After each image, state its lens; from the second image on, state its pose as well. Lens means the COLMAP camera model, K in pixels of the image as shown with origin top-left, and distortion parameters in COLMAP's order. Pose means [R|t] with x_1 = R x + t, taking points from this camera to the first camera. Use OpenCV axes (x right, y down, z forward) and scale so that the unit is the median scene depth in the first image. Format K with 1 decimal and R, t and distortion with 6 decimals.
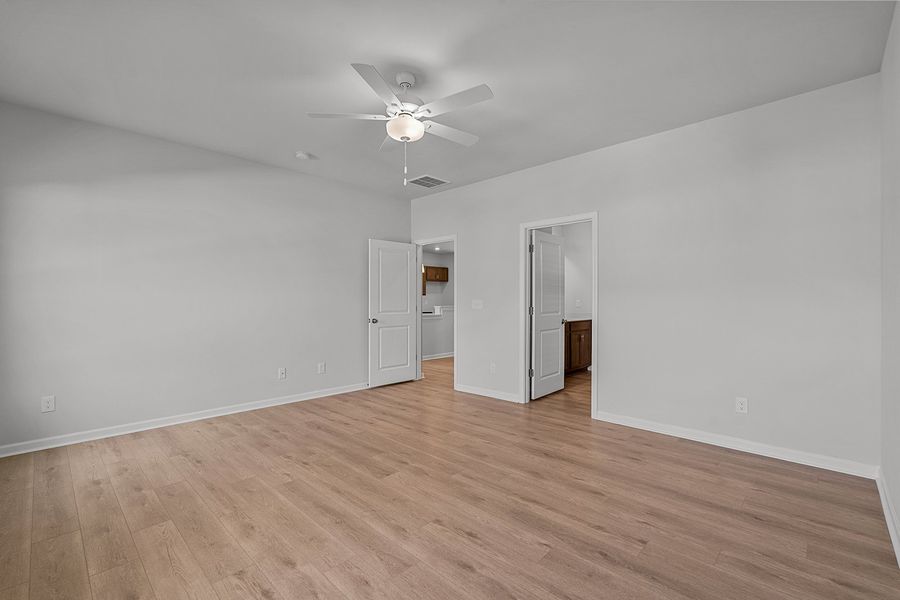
lens RADIAL K [[401.7, 0, 448.1], [0, 401.7, 302.9], [0, 0, 1]] dist [-0.001146, 0.000064]
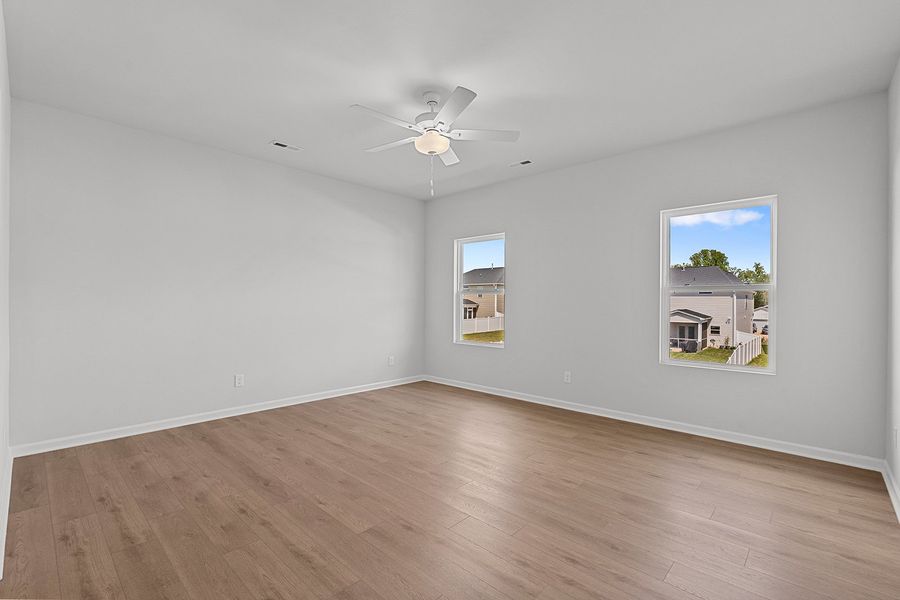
lens RADIAL K [[401.7, 0, 448.1], [0, 401.7, 302.9], [0, 0, 1]] dist [-0.001146, 0.000064]
pose [[-0.999861, -0.005481, -0.015756, -0.135259], [-0.005593, 0.999960, 0.007026, -0.011235], [0.015717, 0.007113, -0.999851, 2.096971]]
